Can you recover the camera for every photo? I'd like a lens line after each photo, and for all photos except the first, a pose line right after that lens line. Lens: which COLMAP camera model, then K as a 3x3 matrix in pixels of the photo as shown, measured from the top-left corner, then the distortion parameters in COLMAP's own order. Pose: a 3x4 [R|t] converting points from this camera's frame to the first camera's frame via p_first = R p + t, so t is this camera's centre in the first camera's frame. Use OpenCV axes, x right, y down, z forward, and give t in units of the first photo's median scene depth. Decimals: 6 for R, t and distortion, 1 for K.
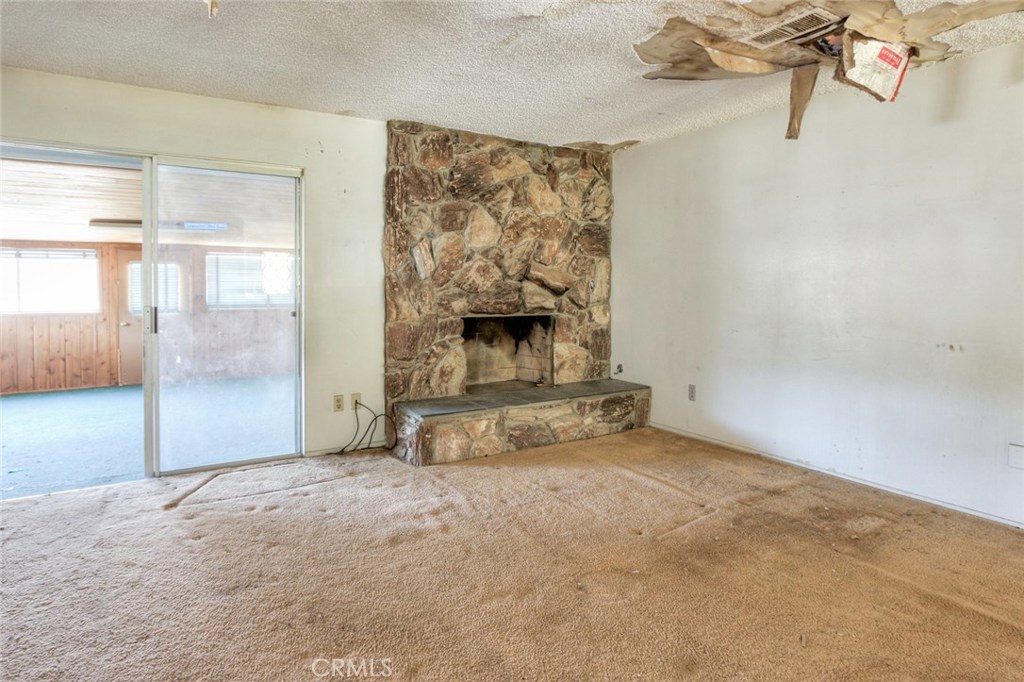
lens RADIAL K [[569.7, 0, 512.0], [0, 569.7, 308.6], [0, 0, 1]] dist [-0.020522, 0.001225]
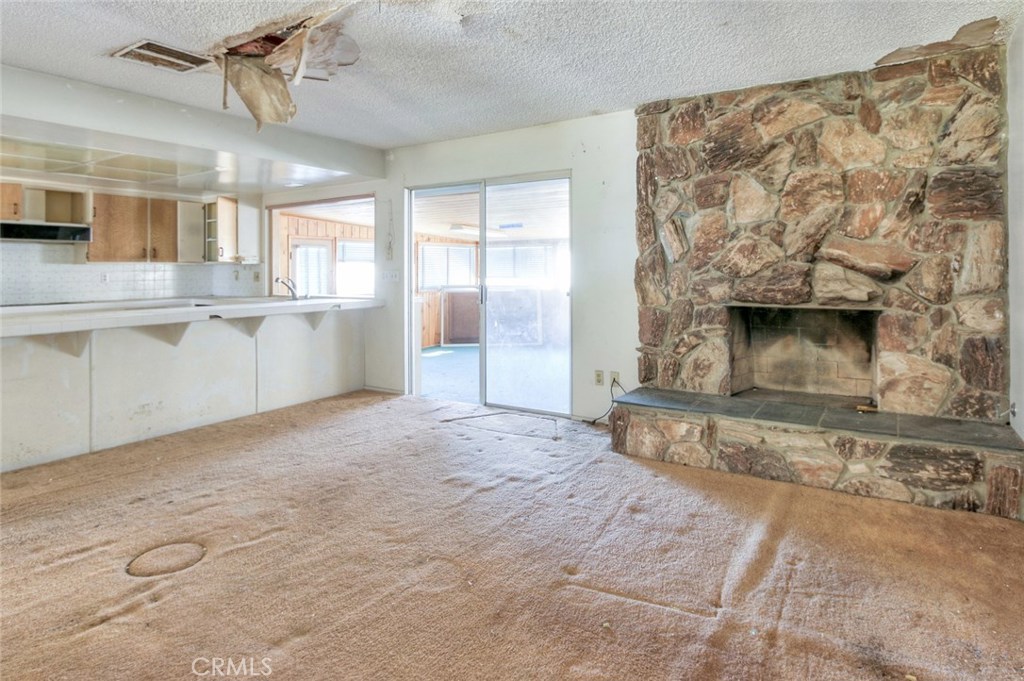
lens RADIAL K [[575.0, 0, 512.3], [0, 575.0, 272.6], [0, 0, 1]] dist [-0.007132, -0.000467]
pose [[0.446991, -0.000232, -0.894539, 0.548299], [-0.026914, 0.999544, -0.013708, -0.013935], [0.894134, 0.030203, 0.446780, 0.319585]]
